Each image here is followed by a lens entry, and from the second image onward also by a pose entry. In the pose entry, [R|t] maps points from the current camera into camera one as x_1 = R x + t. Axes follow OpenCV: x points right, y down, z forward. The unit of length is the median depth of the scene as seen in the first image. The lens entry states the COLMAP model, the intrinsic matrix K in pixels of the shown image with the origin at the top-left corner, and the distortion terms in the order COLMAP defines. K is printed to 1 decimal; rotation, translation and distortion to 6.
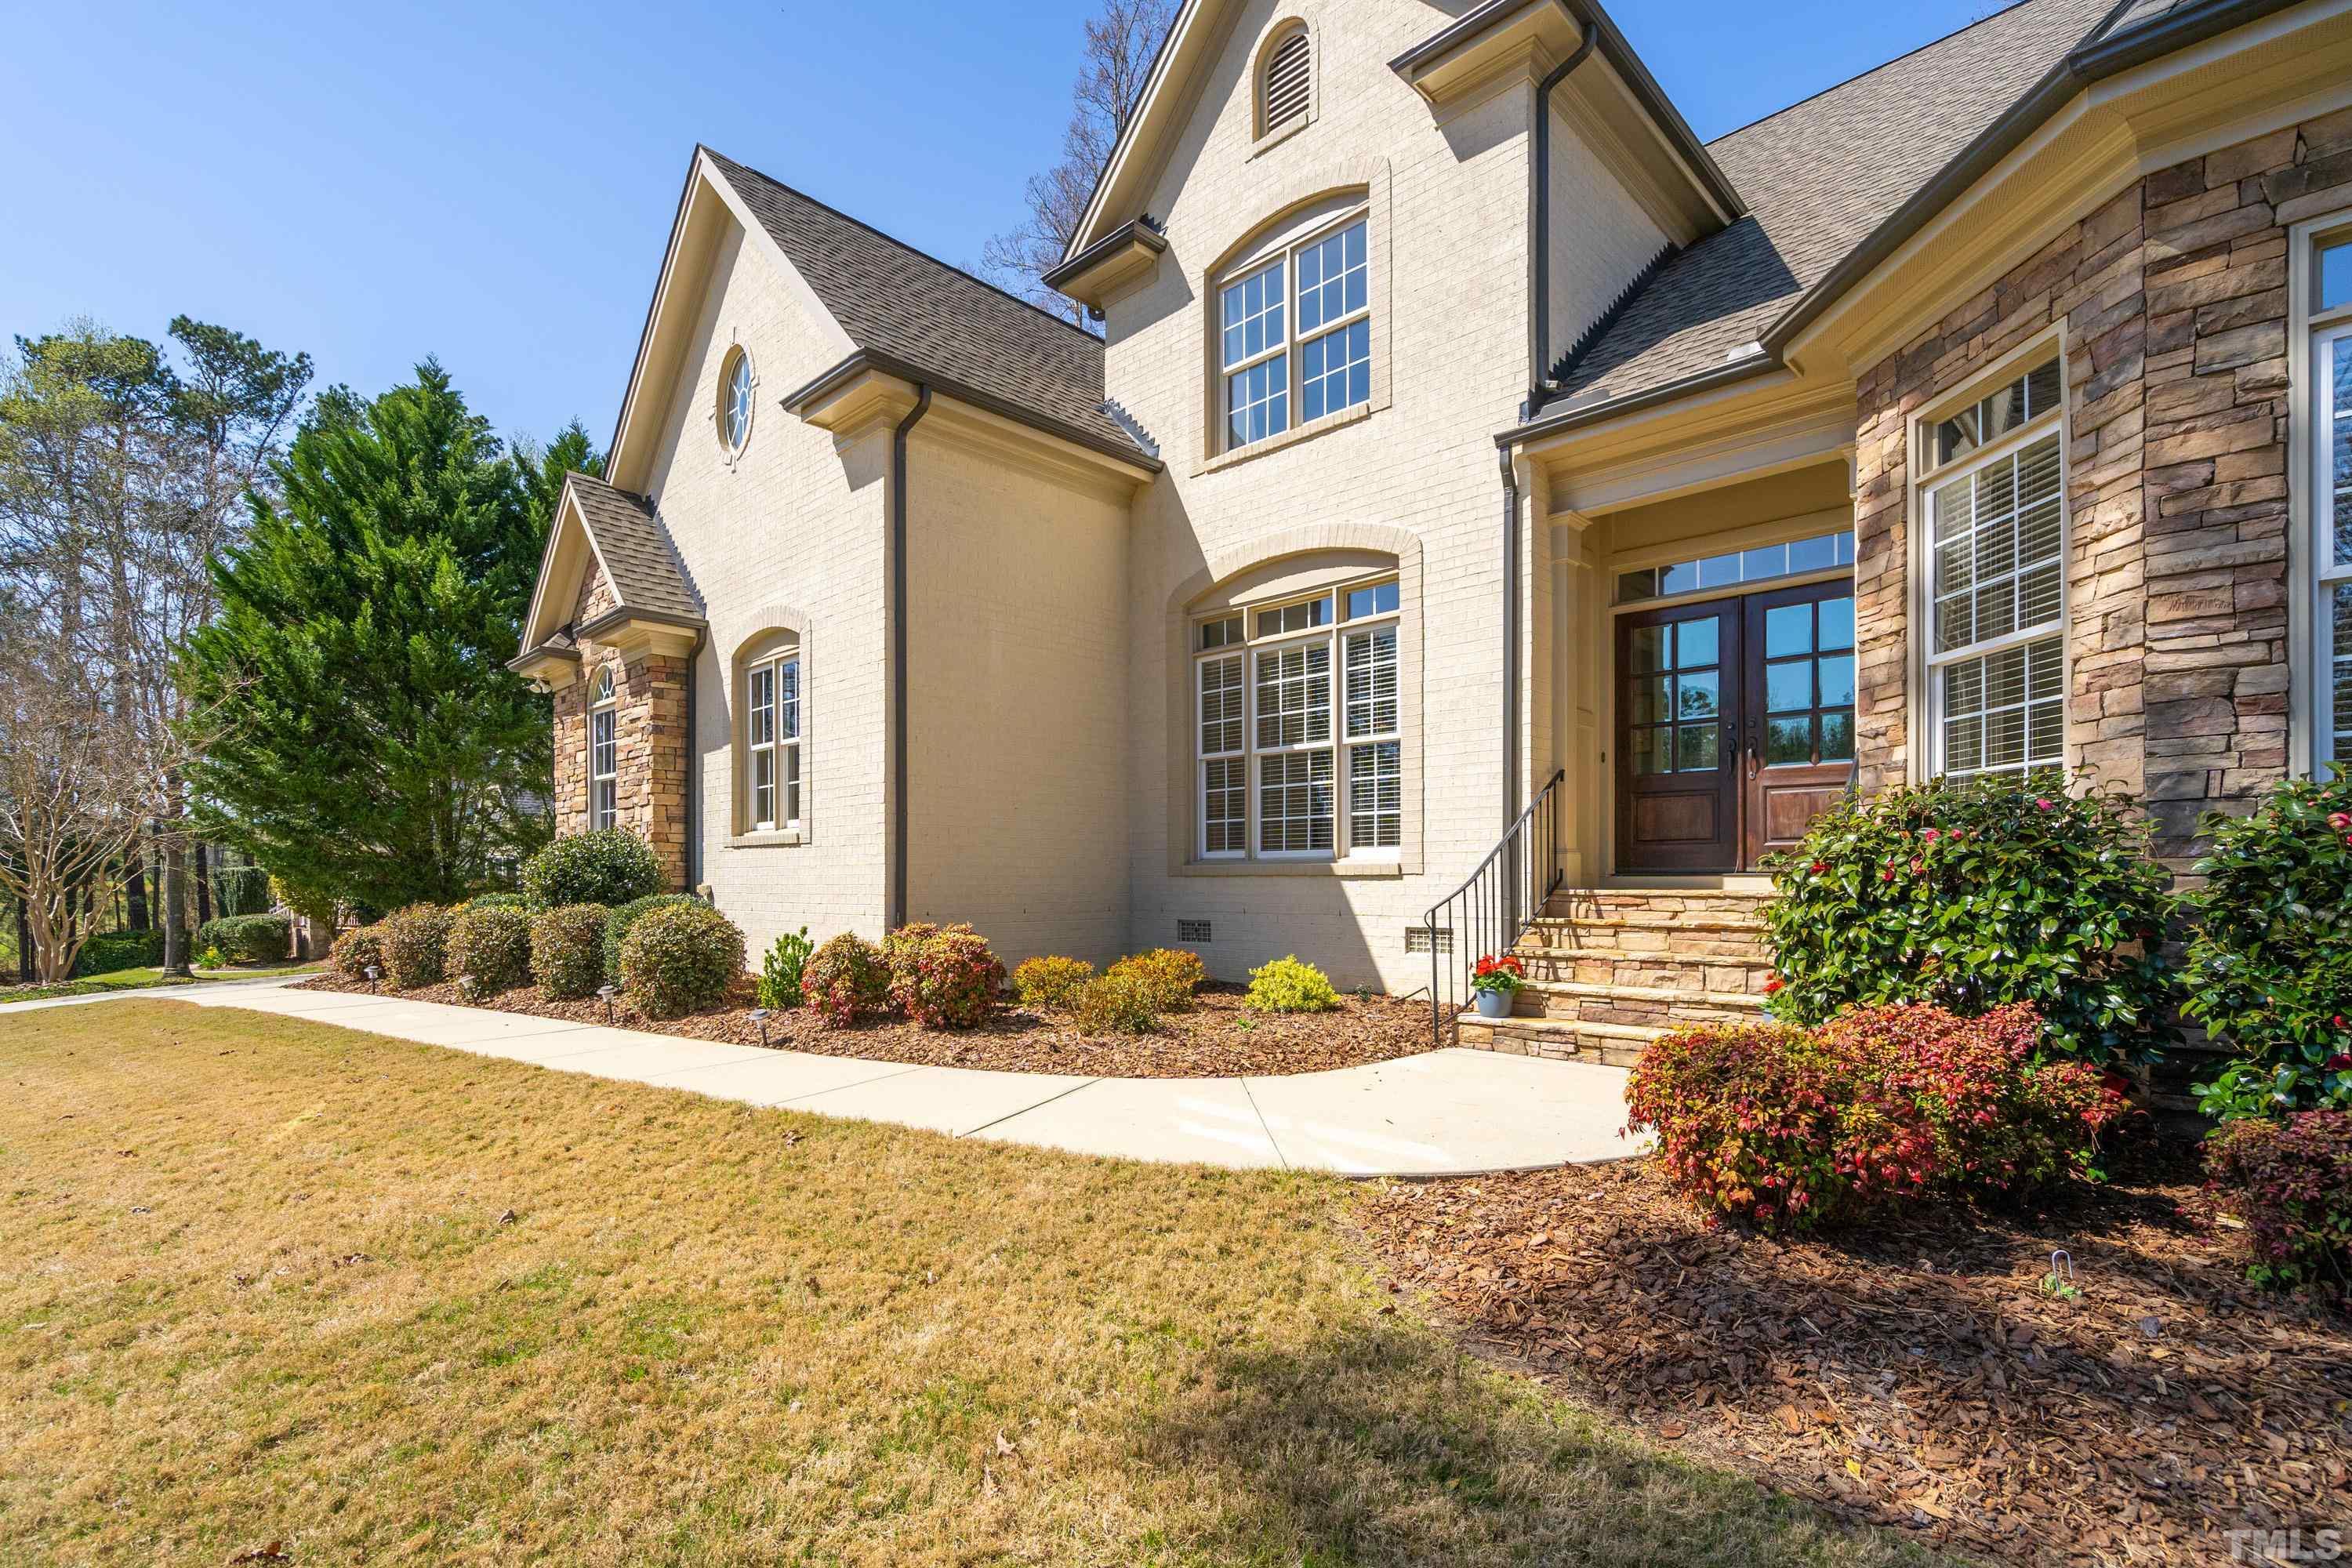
lens RADIAL K [[1134.3, 0, 1094.3], [0, 1134.3, 869.7], [0, 0, 1]] dist [-0.016921, 0.006817]
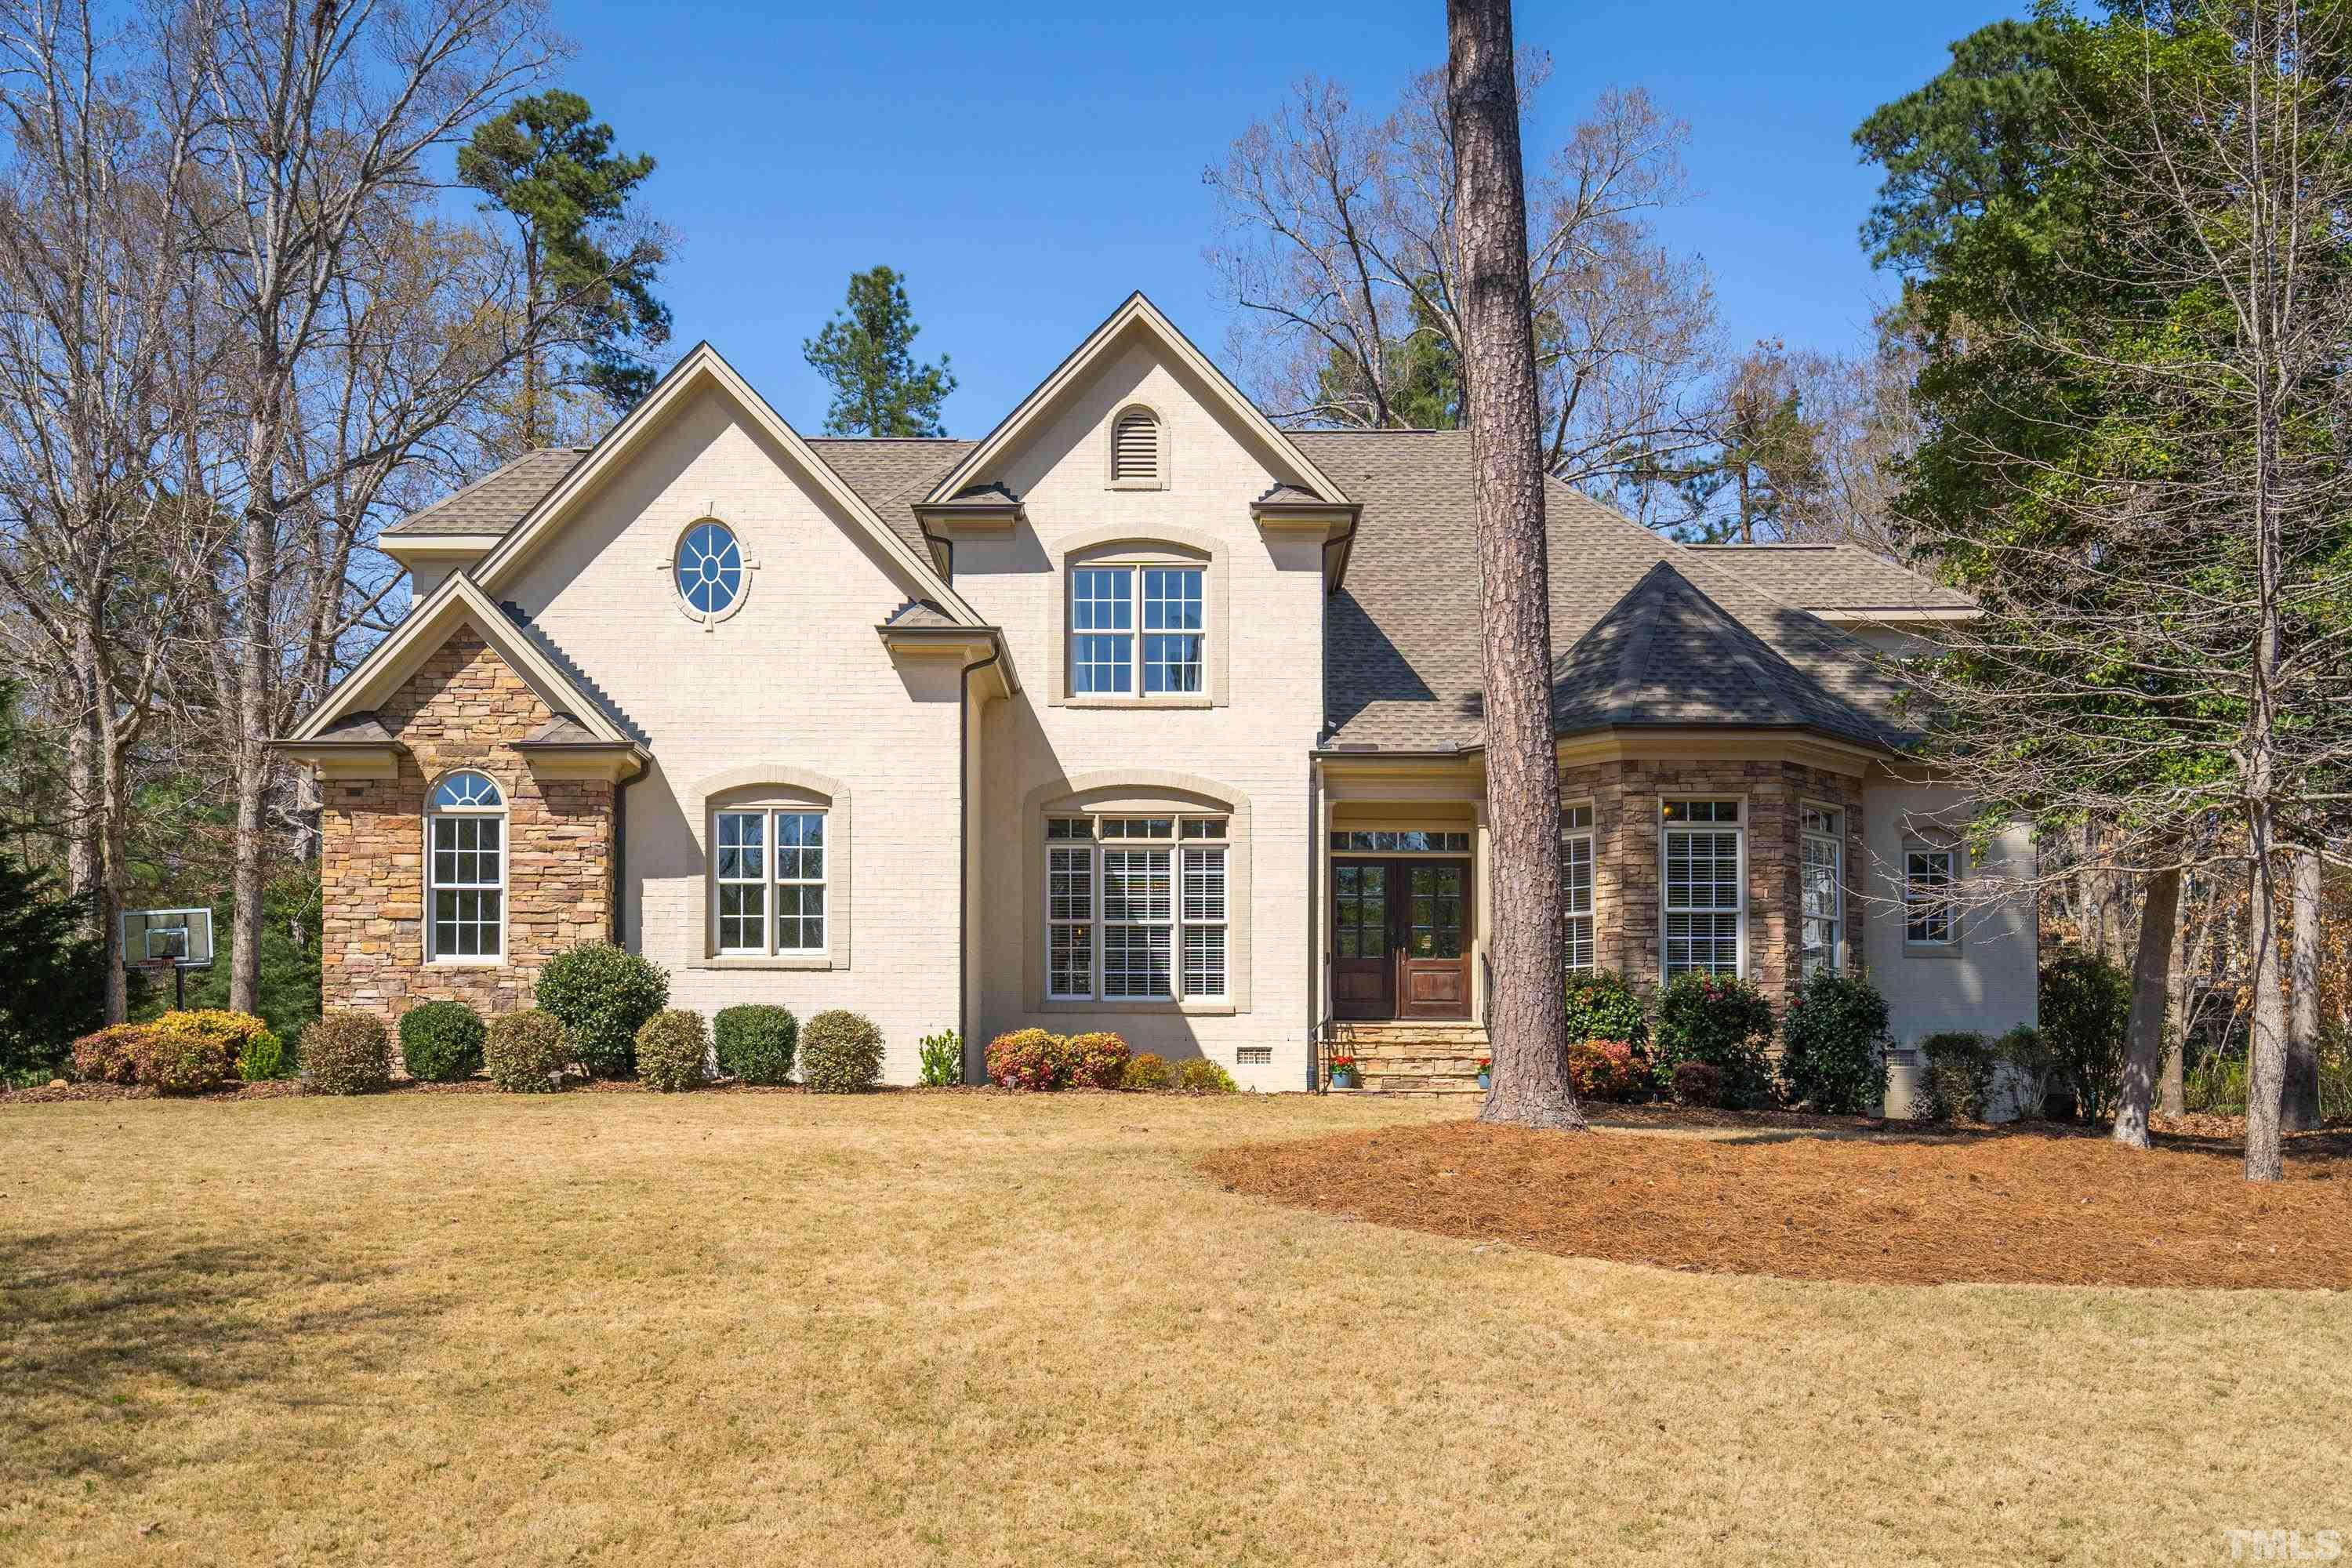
lens RADIAL K [[2543.5, 0, 1159.0], [0, 2543.5, 995.6], [0, 0, 1]] dist [0.010128, 0.000000]
pose [[0.691016, 0.053219, 0.720877, -2.472074], [-0.013158, 0.998047, -0.061068, 0.209017], [-0.722719, 0.032714, 0.690367, -1.417403]]
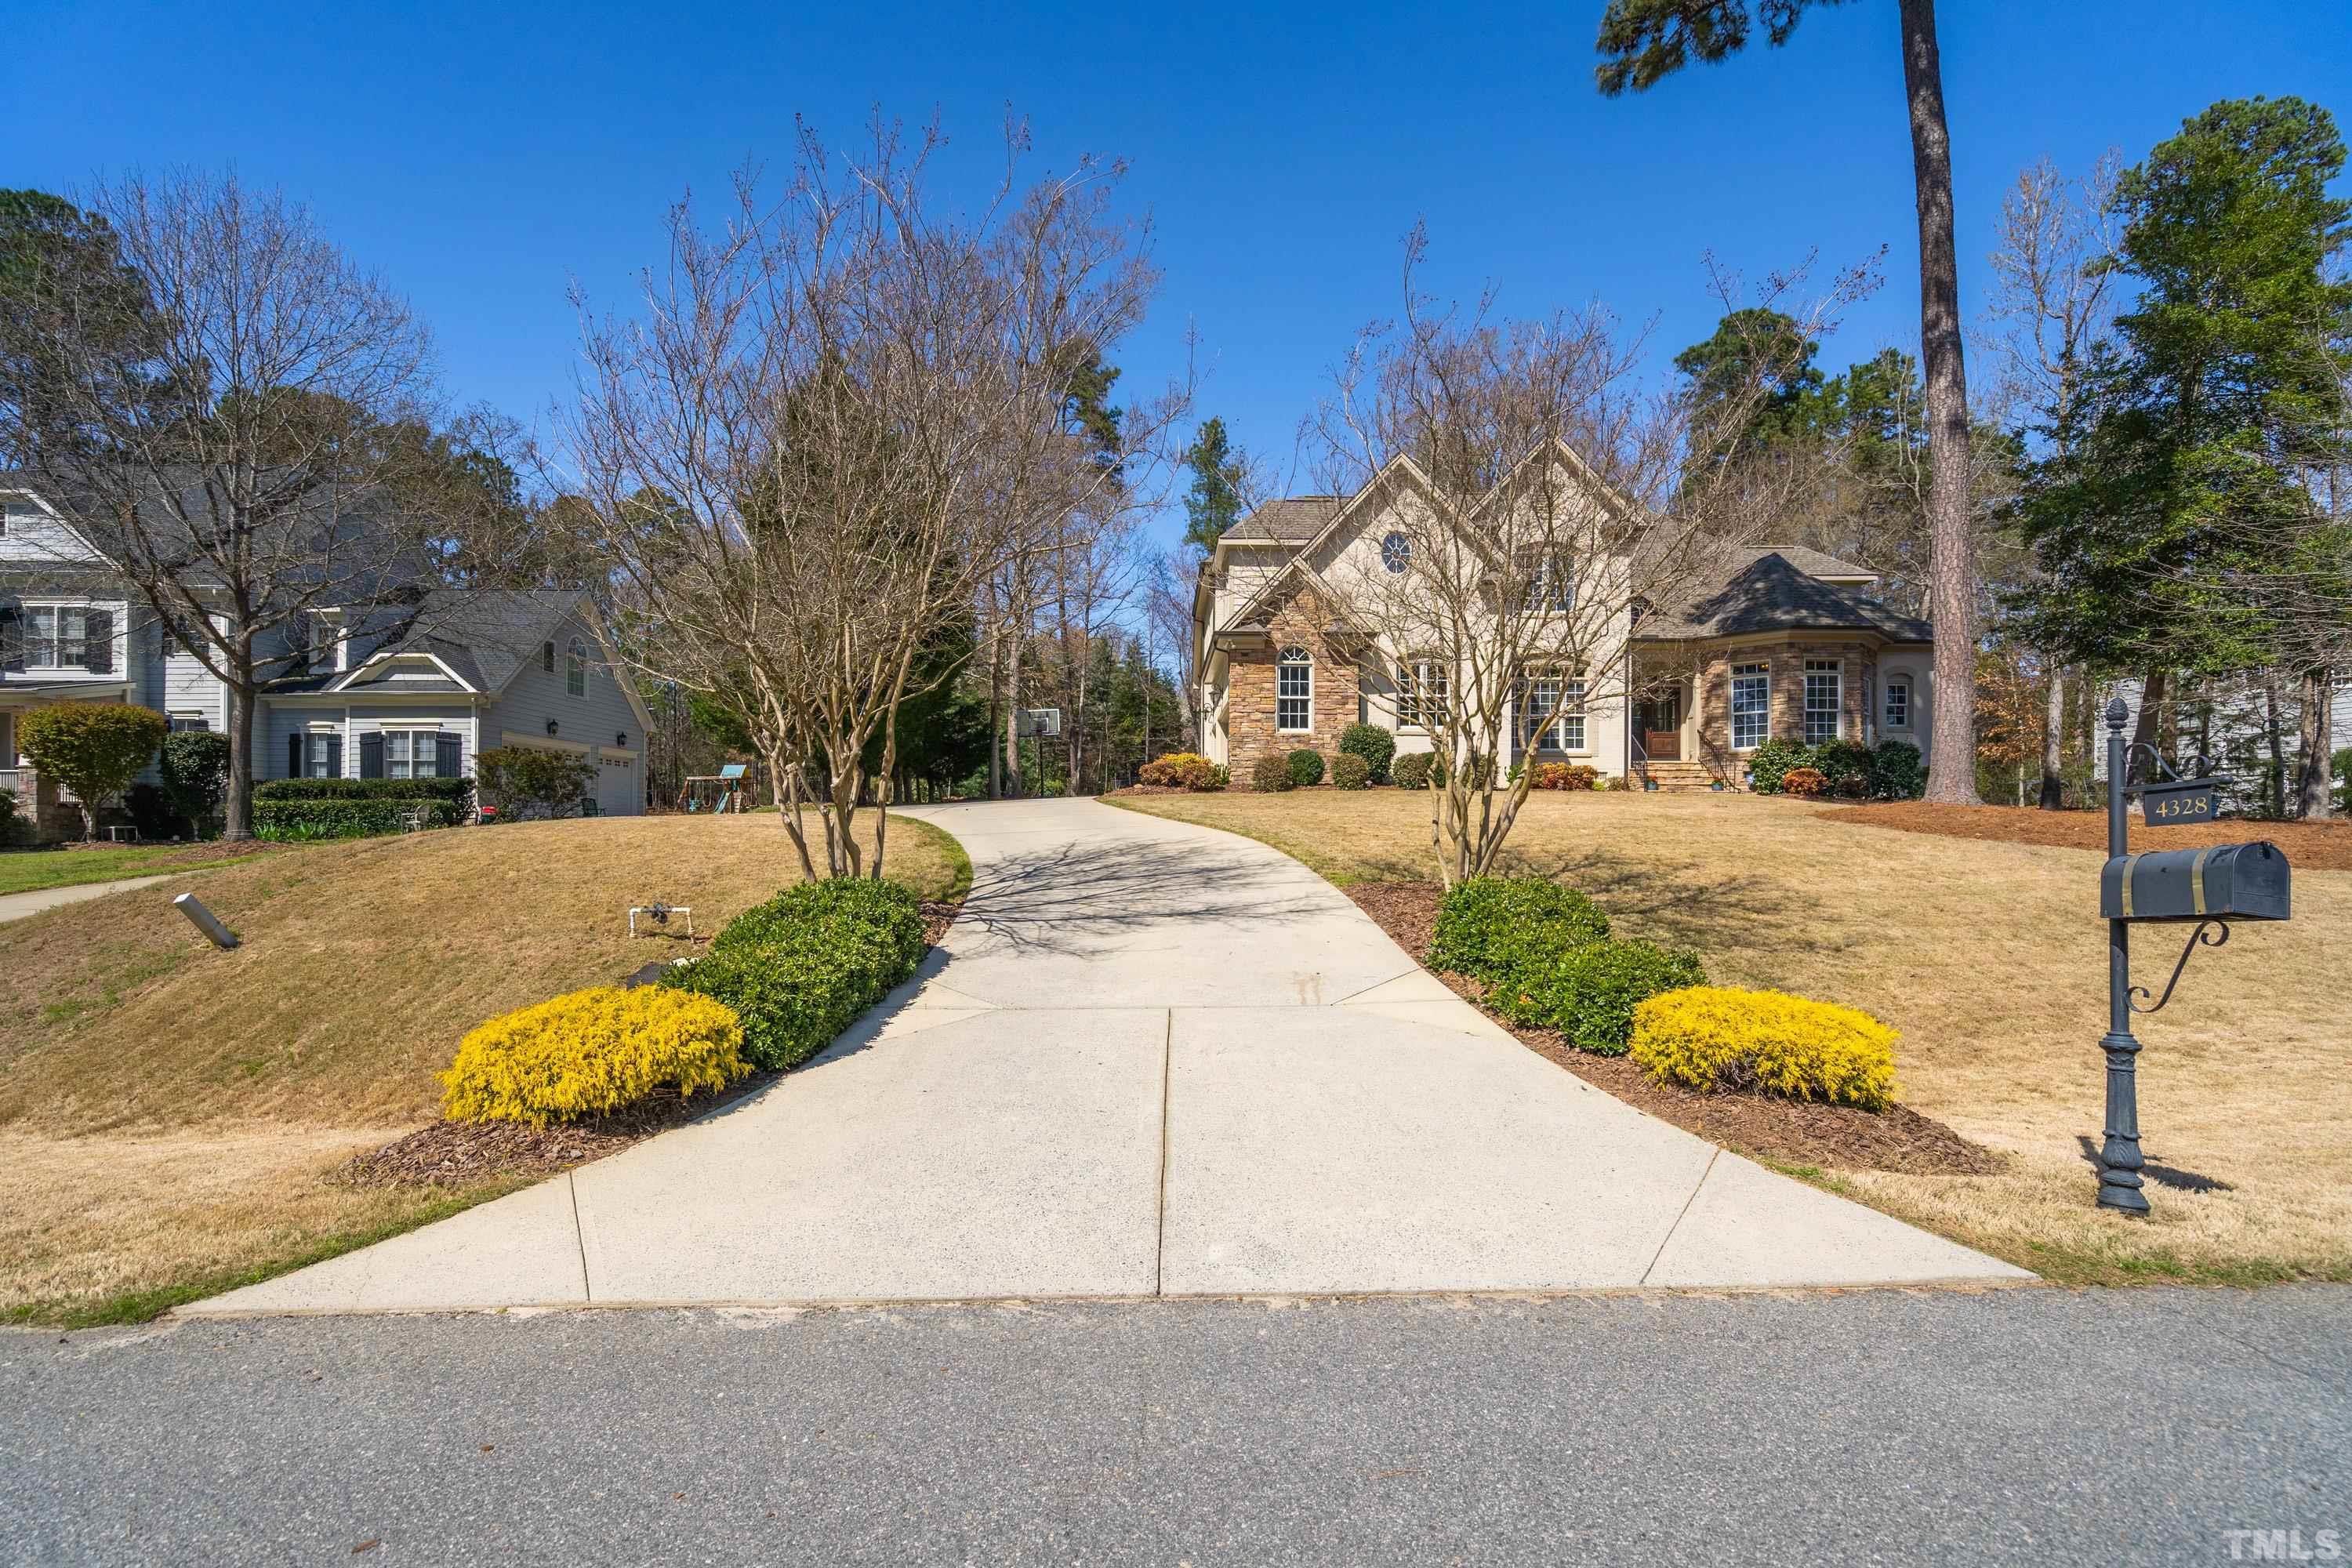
lens RADIAL K [[1134.3, 0, 1111.7], [0, 1134.3, 815.0], [0, 0, 1]] dist [-0.016921, 0.006817]
pose [[0.690915, 0.015030, 0.722780, -3.462262], [-0.015704, 0.999860, -0.005780, 0.244359], [-0.722765, -0.007357, 0.691054, -0.348128]]
